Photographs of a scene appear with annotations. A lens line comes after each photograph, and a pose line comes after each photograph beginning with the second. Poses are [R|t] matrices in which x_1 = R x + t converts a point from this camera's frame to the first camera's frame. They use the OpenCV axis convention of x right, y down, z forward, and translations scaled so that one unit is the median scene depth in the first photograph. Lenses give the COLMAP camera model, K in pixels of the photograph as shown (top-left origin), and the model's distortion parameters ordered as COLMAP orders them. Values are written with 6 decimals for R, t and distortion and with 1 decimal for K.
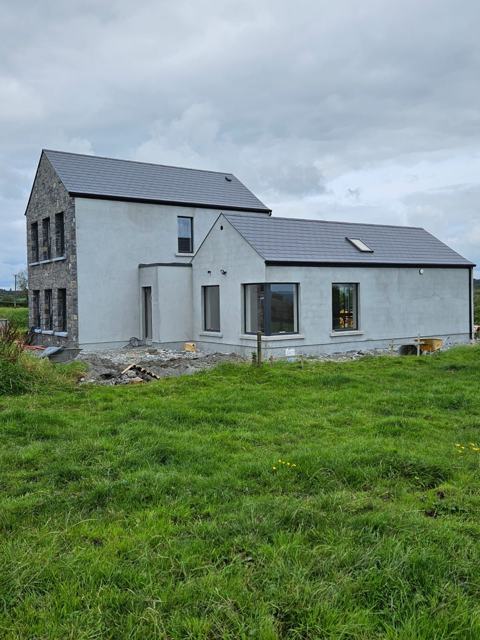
lens RADIAL K [[620.6, 0, 240.0], [0, 620.6, 320.0], [0, 0, 1]] dist [0.121091, 0.000021]
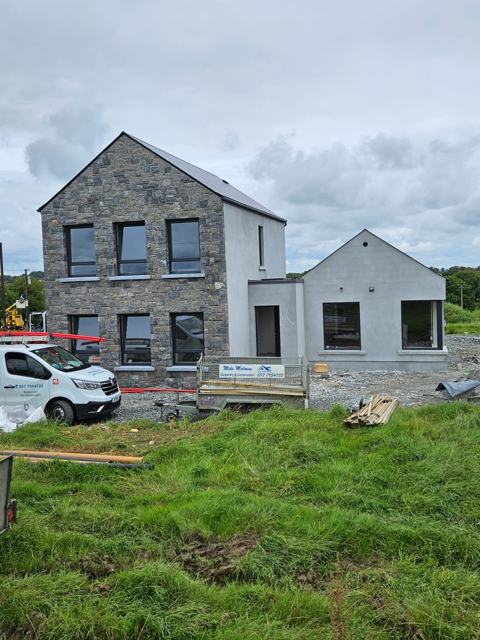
lens RADIAL K [[620.6, 0, 240.0], [0, 620.6, 320.0], [0, 0, 1]] dist [0.121091, 0.000021]
pose [[0.752192, -0.055757, 0.656580, -0.771252], [0.047299, 0.998412, 0.030600, -0.063026], [-0.657244, 0.008039, 0.753635, 0.358031]]
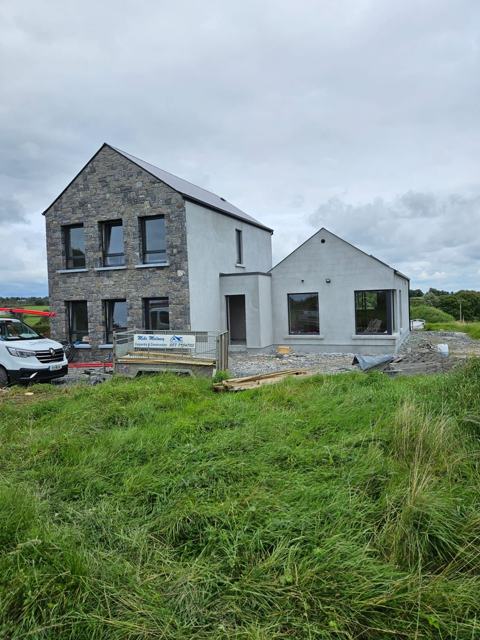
lens RADIAL K [[451.1, 0, 240.0], [0, 451.1, 320.0], [0, 0, 1]] dist [0.098392, 0.000592]
pose [[0.828660, -0.036695, 0.558548, -0.565259], [0.040167, 0.999175, 0.006051, -0.016536], [-0.558309, 0.017421, 0.829450, 0.381527]]
